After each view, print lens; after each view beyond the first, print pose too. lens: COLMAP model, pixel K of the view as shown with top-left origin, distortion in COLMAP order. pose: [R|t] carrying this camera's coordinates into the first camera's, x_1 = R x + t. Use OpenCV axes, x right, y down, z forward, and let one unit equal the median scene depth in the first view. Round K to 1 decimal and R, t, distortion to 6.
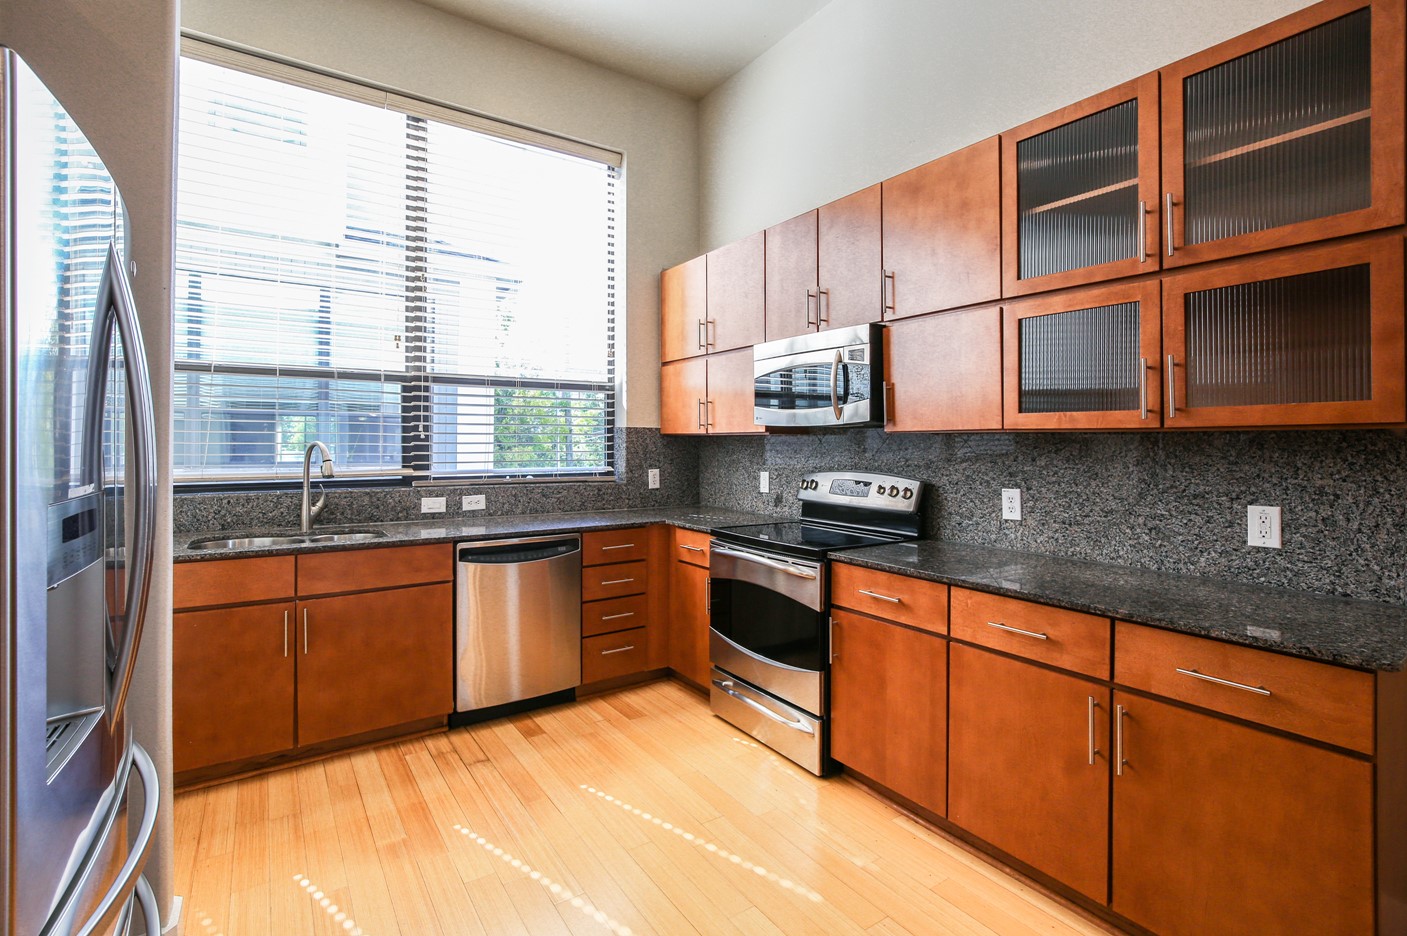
lens RADIAL K [[650.4, 0, 705.5], [0, 650.4, 450.6], [0, 0, 1]] dist [-0.019352, 0.000160]
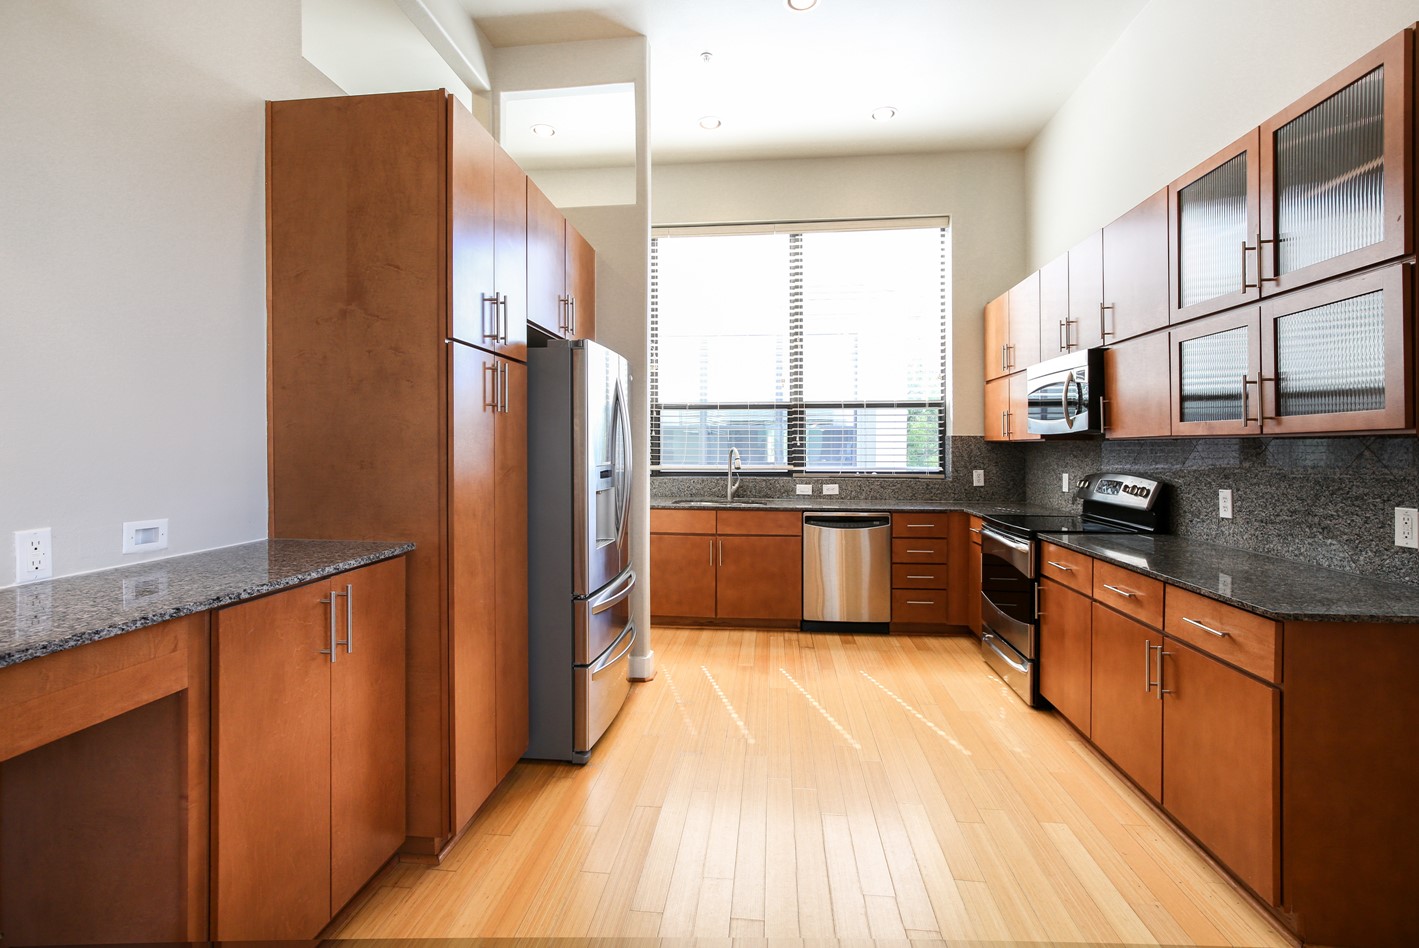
lens RADIAL K [[670.7, 0, 717.4], [0, 670.7, 474.8], [0, 0, 1]] dist [-0.029134, 0.007189]
pose [[0.764422, 0.022768, -0.644314, 0.493681], [-0.005496, 0.999570, 0.028801, 0.006316], [0.644692, -0.018475, 0.764219, -0.371423]]
